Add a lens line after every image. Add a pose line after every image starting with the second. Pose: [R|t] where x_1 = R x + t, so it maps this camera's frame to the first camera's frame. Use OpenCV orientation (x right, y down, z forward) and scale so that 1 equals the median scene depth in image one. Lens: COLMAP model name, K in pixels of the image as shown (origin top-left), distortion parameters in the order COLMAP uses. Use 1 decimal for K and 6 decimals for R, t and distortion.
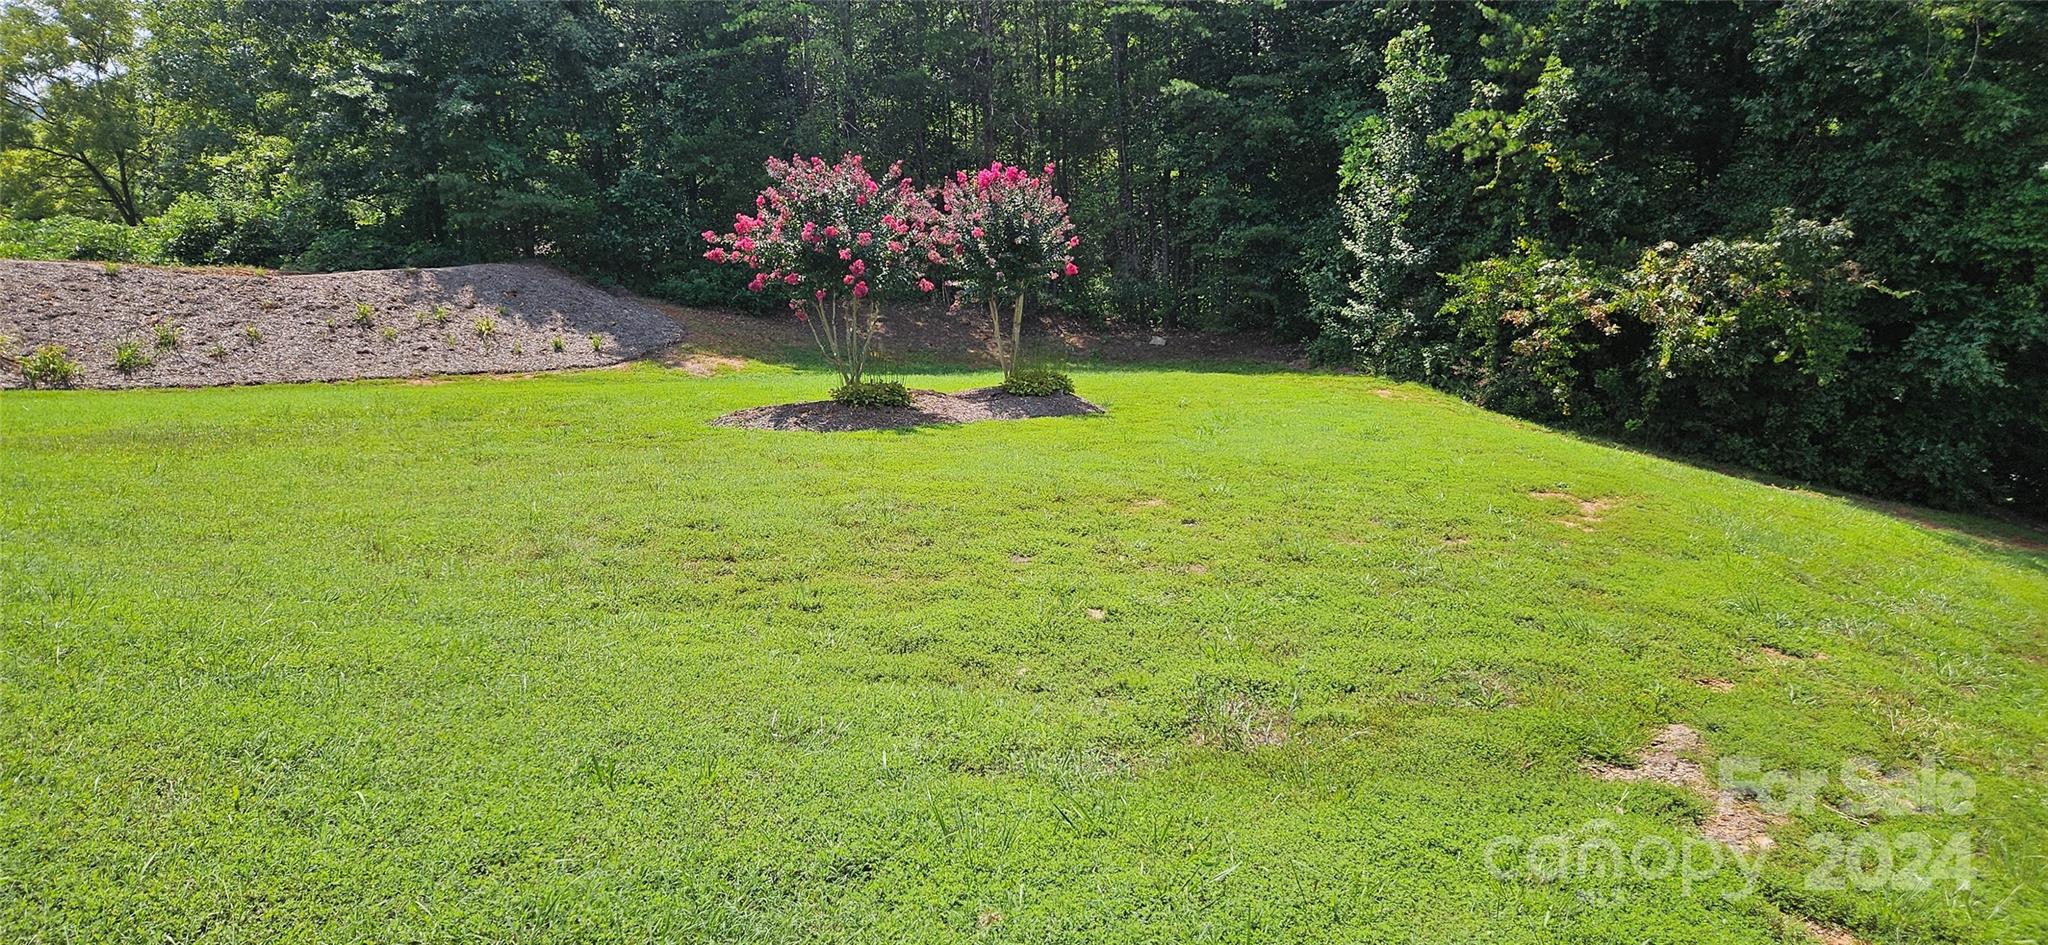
lens RADIAL K [[1447.1, 0, 1024.1], [0, 1447.1, 392.1], [0, 0, 1]] dist [0.058647, -0.002991]
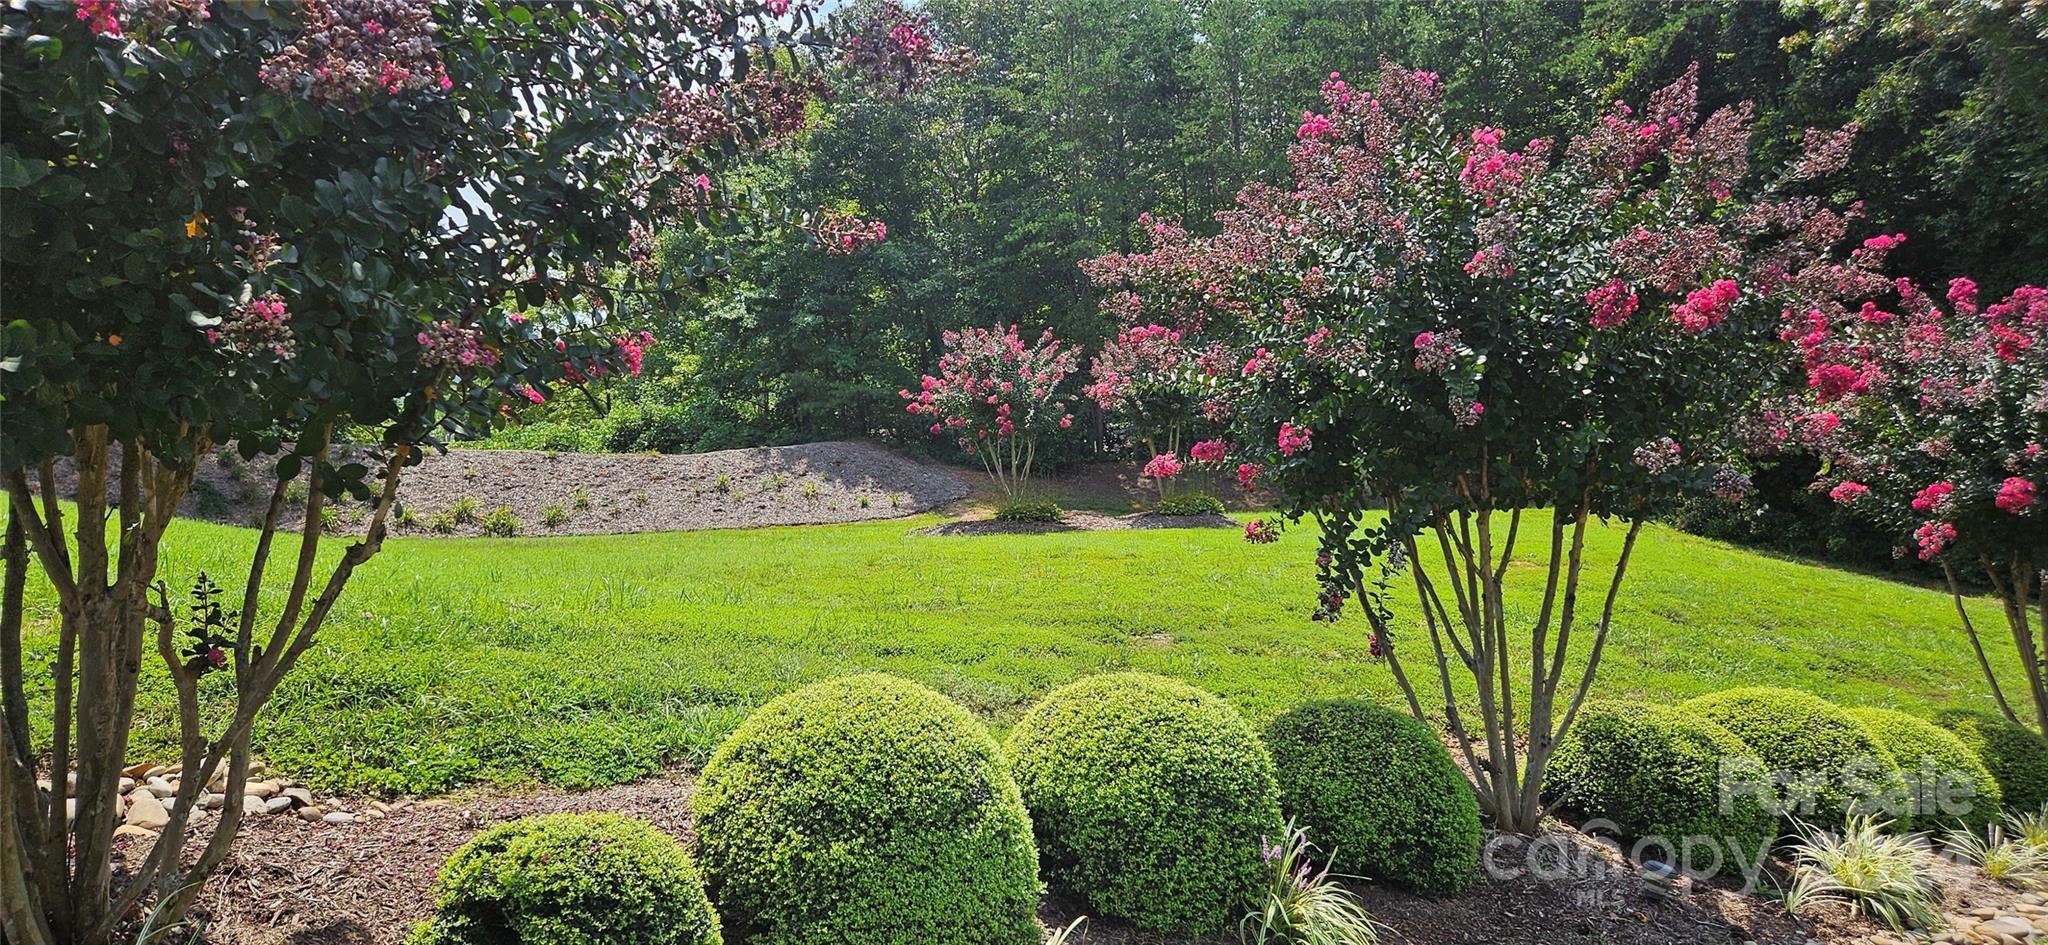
lens RADIAL K [[1447.1, 0, 1024.1], [0, 1447.1, 392.1], [0, 0, 1]] dist [0.058647, -0.002991]
pose [[0.952390, -0.056662, -0.299570, 0.178807], [0.014976, 0.990087, -0.139657, 0.048211], [0.304513, 0.128521, 0.943798, -0.124197]]
